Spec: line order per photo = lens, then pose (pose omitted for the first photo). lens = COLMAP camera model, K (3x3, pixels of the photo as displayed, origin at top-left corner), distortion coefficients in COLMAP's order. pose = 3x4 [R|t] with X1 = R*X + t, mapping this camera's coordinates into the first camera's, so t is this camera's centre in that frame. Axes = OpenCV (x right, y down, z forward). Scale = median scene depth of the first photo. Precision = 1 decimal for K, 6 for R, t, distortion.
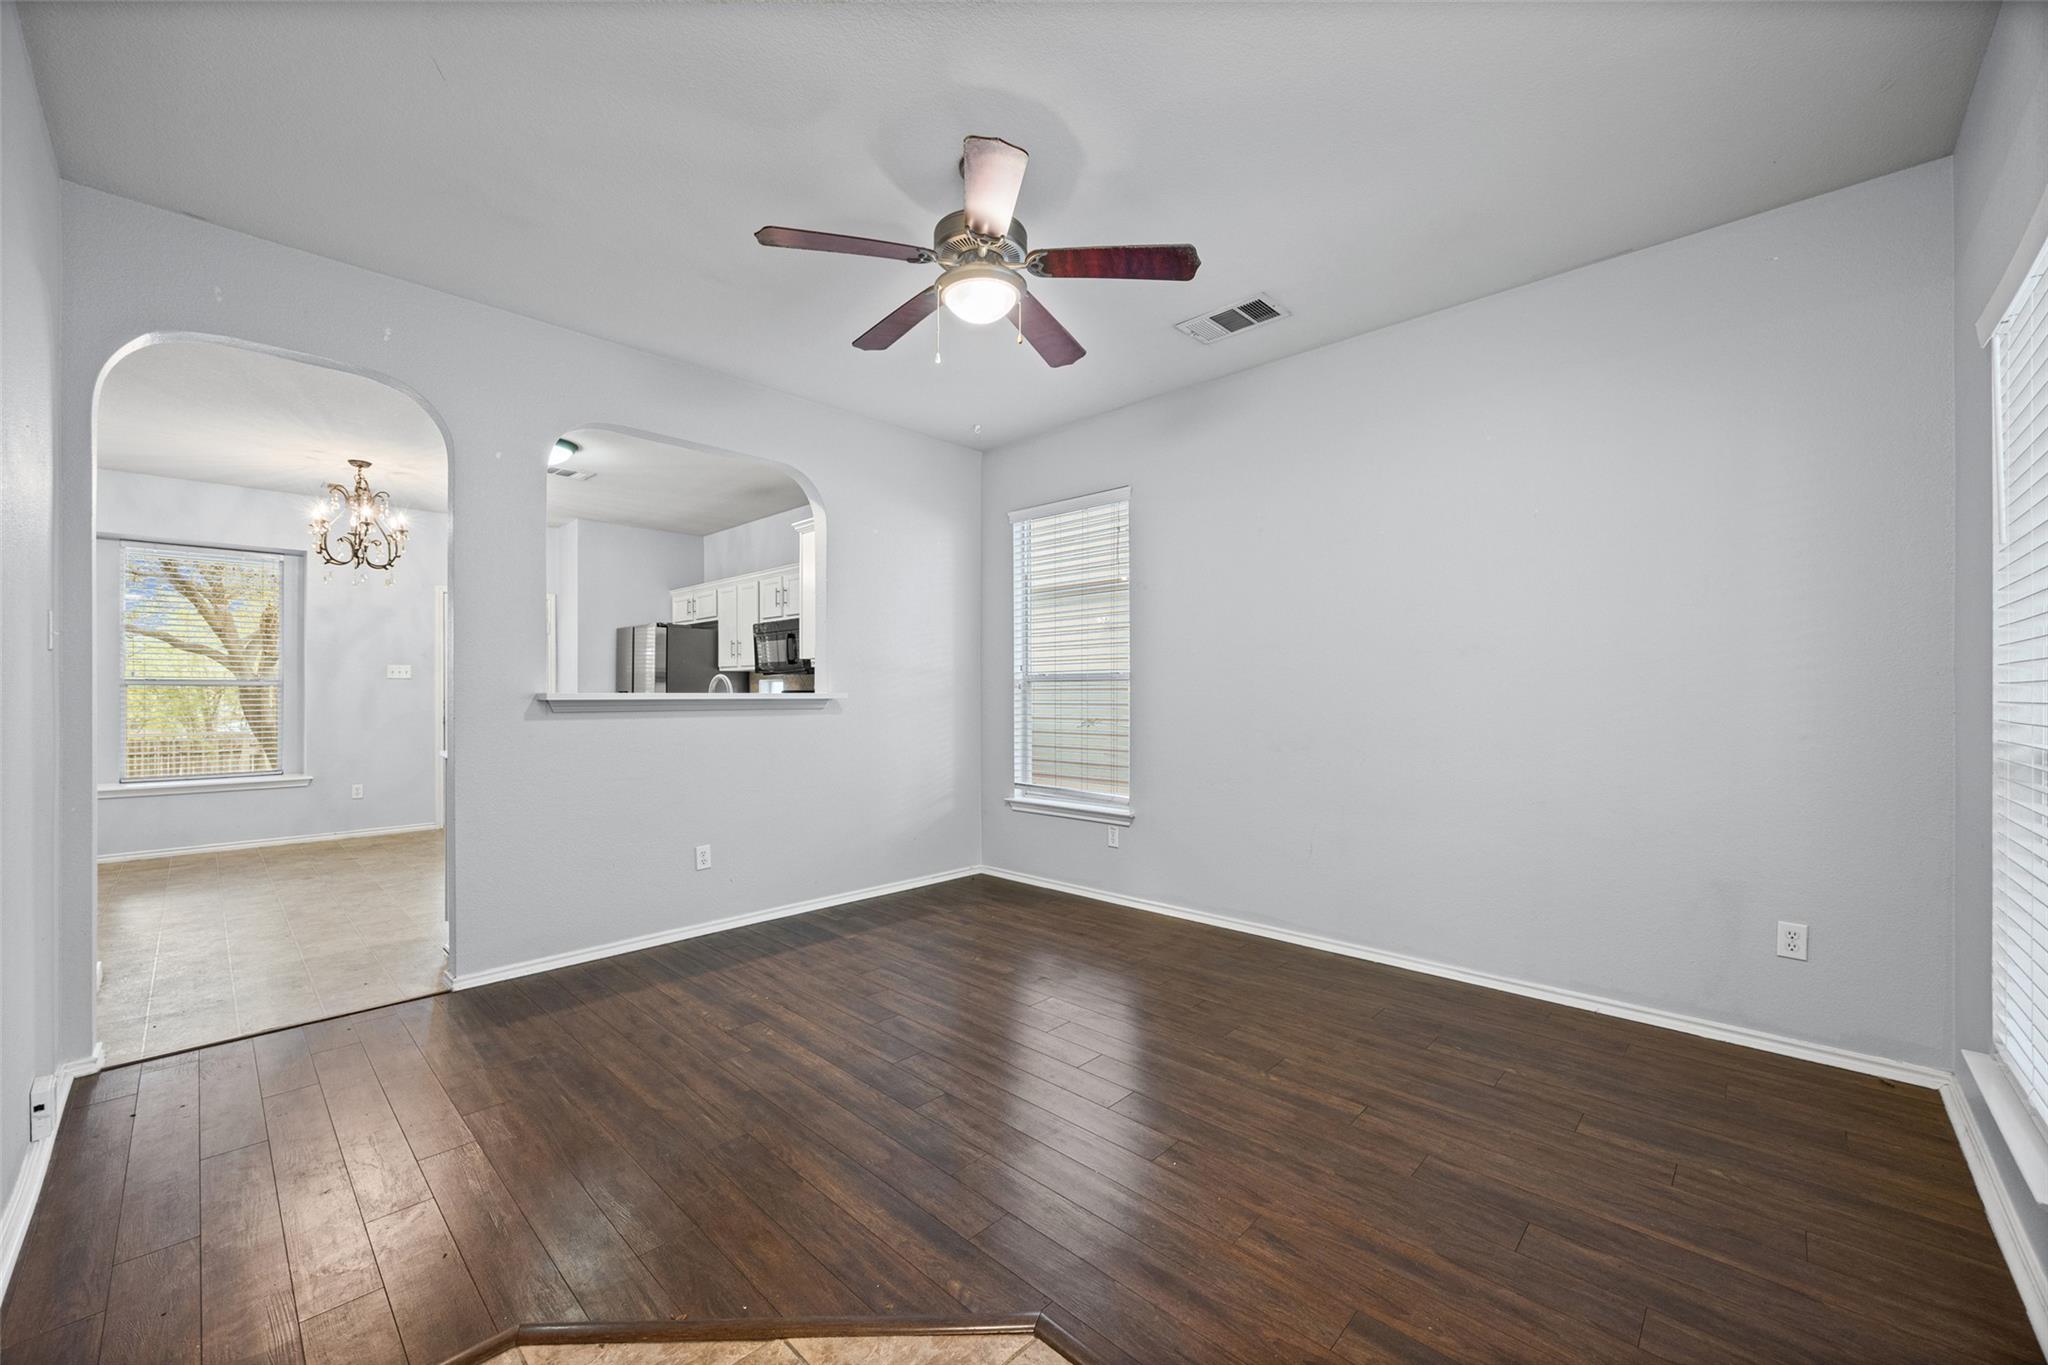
lens RADIAL K [[793.6, 0, 1016.6], [0, 793.6, 687.9], [0, 0, 1]] dist [-0.000256, 0.000067]
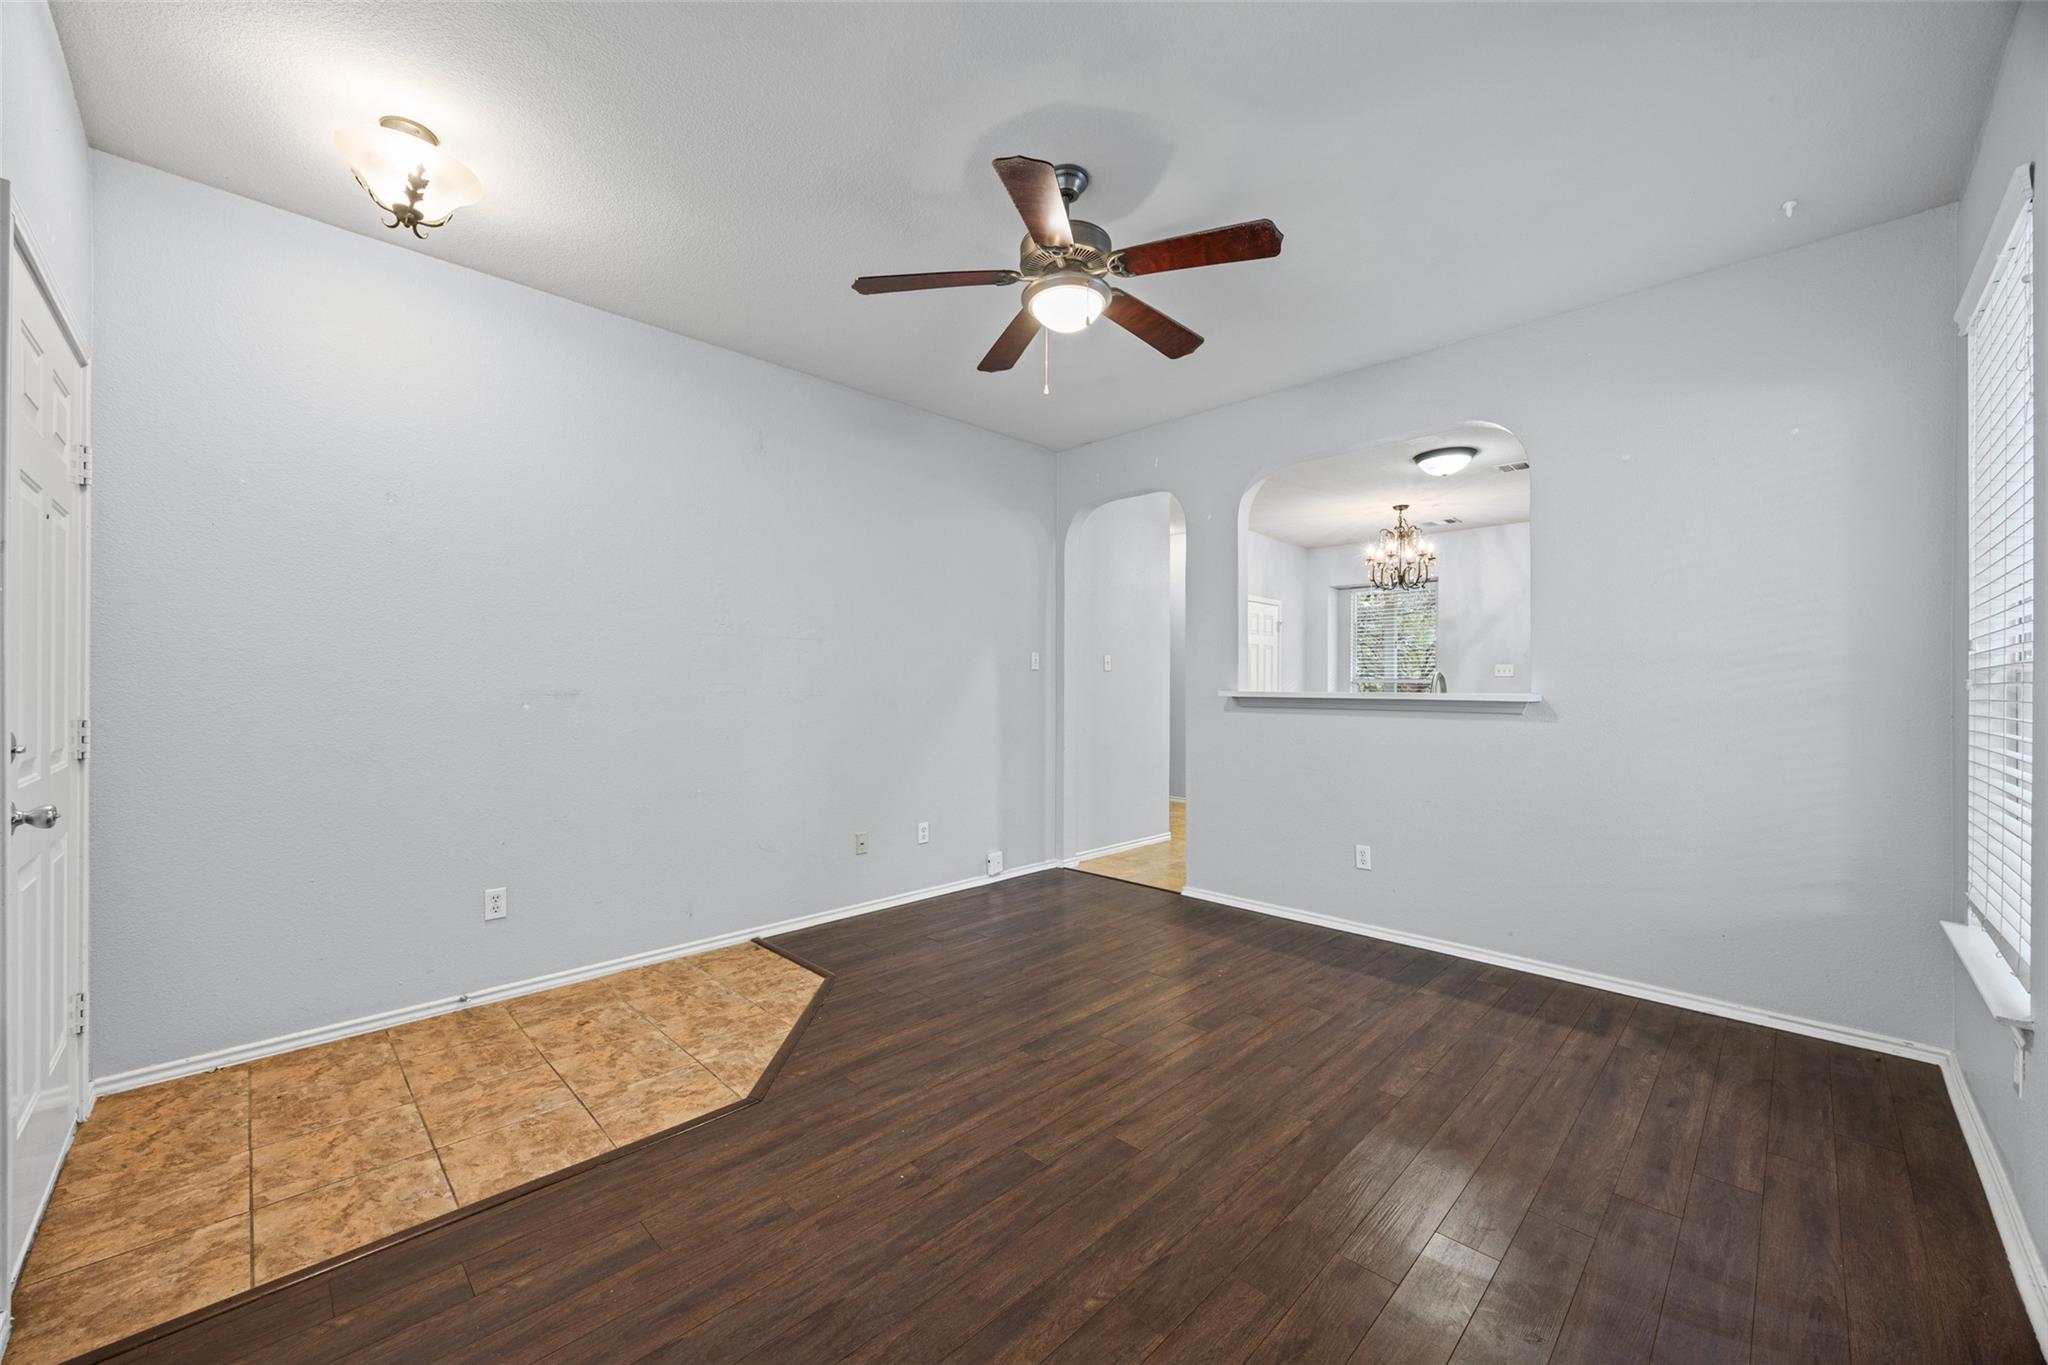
lens RADIAL K [[780.8, 0, 1024.0], [0, 780.8, 682.5], [0, 0, 1]] dist [-0.002037, -0.000176]
pose [[-0.015565, -0.003236, -0.999874, 0.586339], [0.003580, 0.999988, -0.003292, -0.002940], [0.999872, -0.003630, -0.015553, 0.589936]]
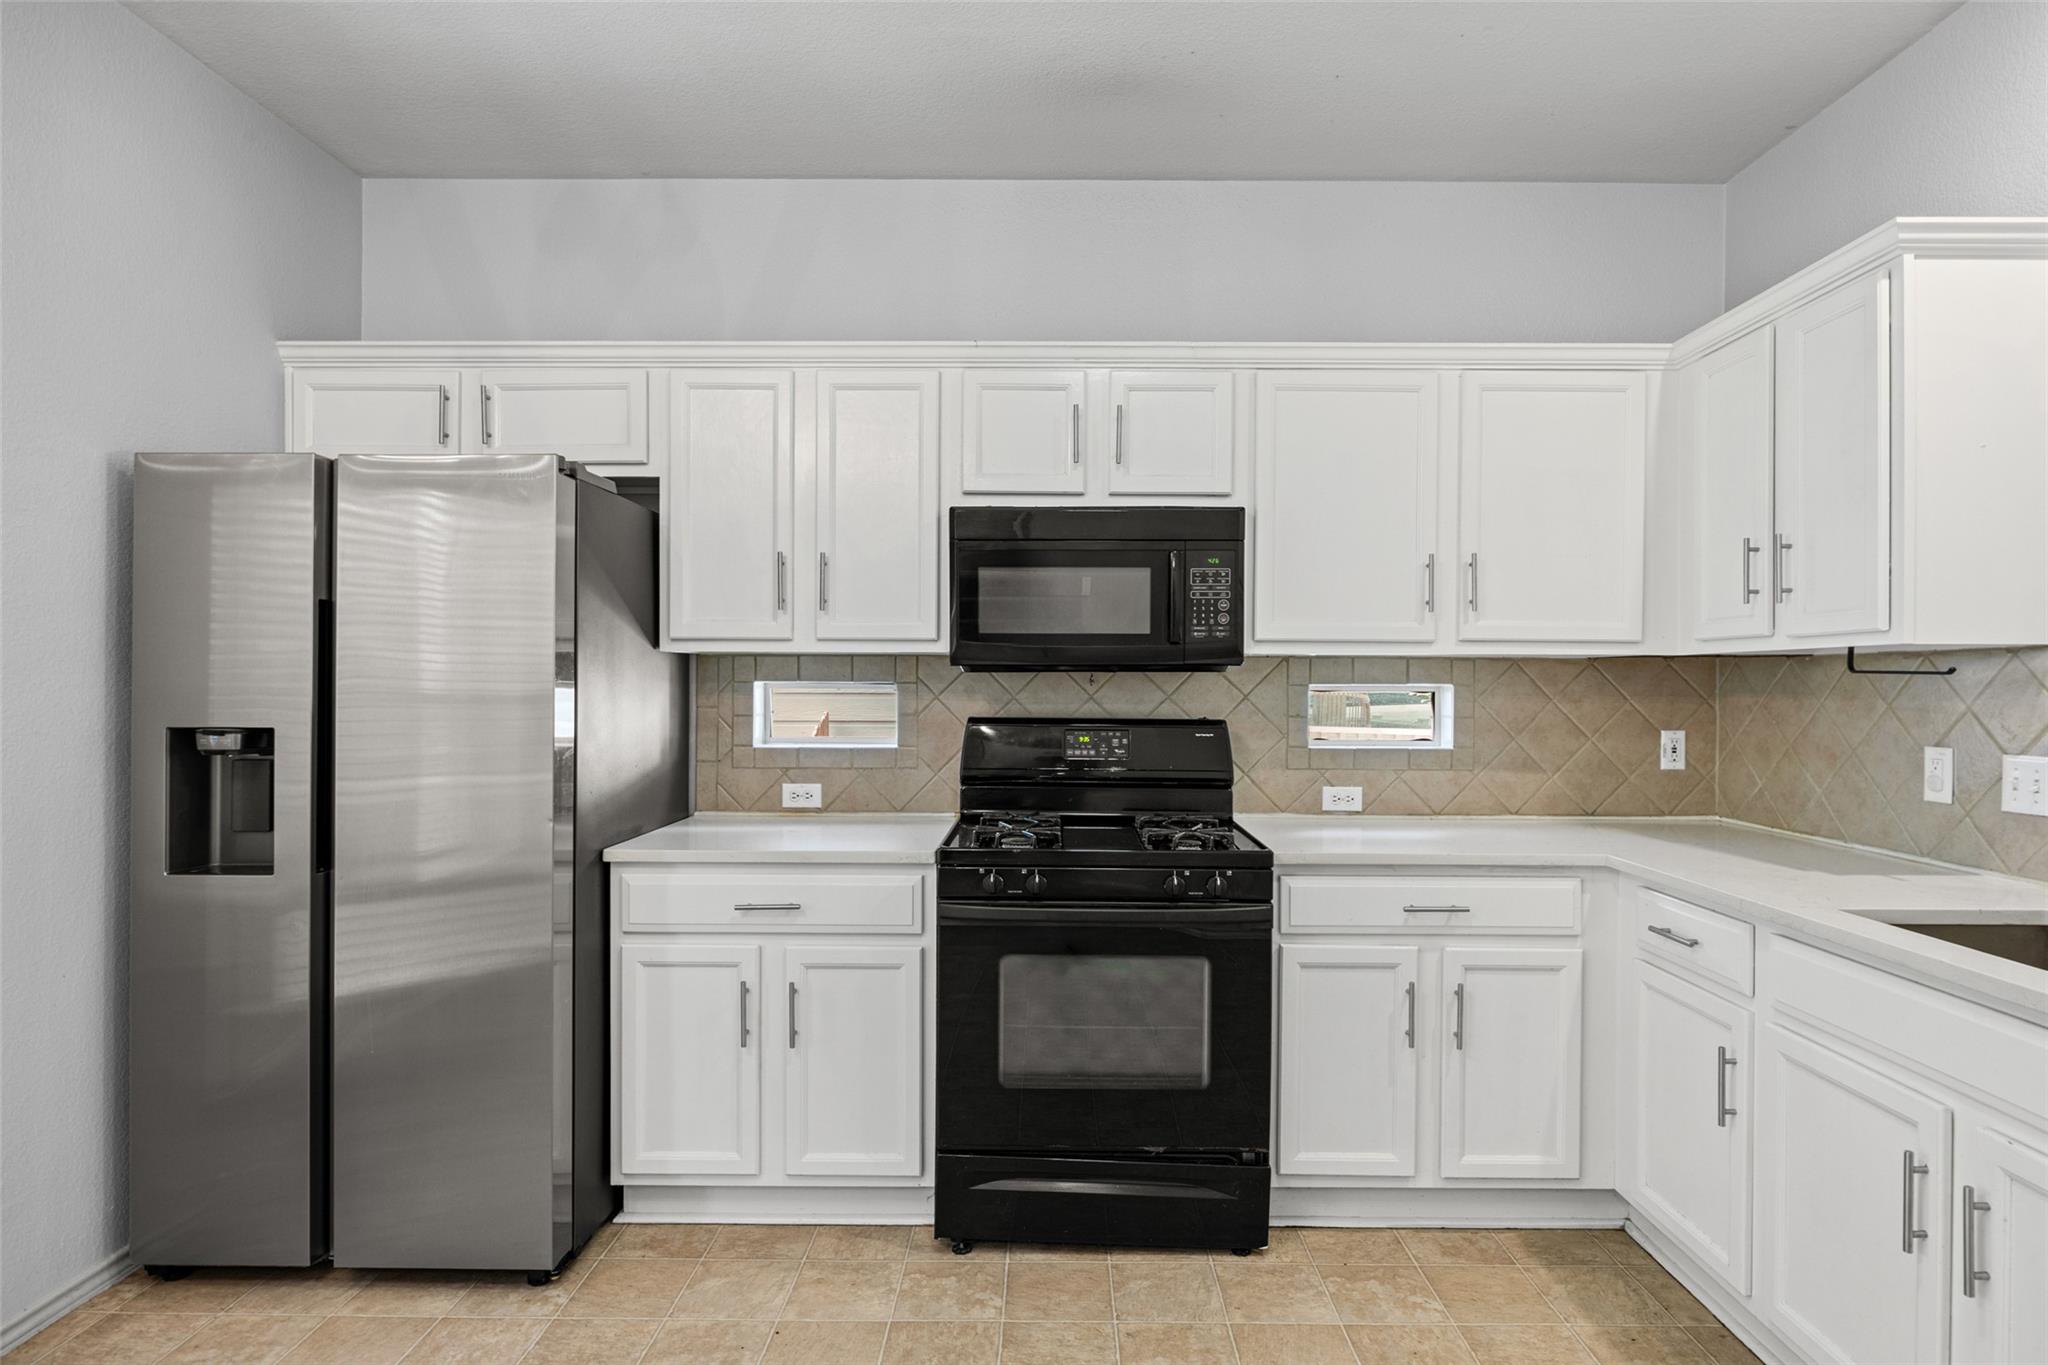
lens RADIAL K [[1095.9, 0, 1051.7], [0, 1095.9, 682.9], [0, 0, 1]] dist [-0.003461, 0.000688]
pose [[0.721330, 0.002940, 0.692586, -1.015990], [-0.008432, 0.999954, 0.004538, -0.023036], [-0.692540, -0.009113, 0.721321, 1.122043]]
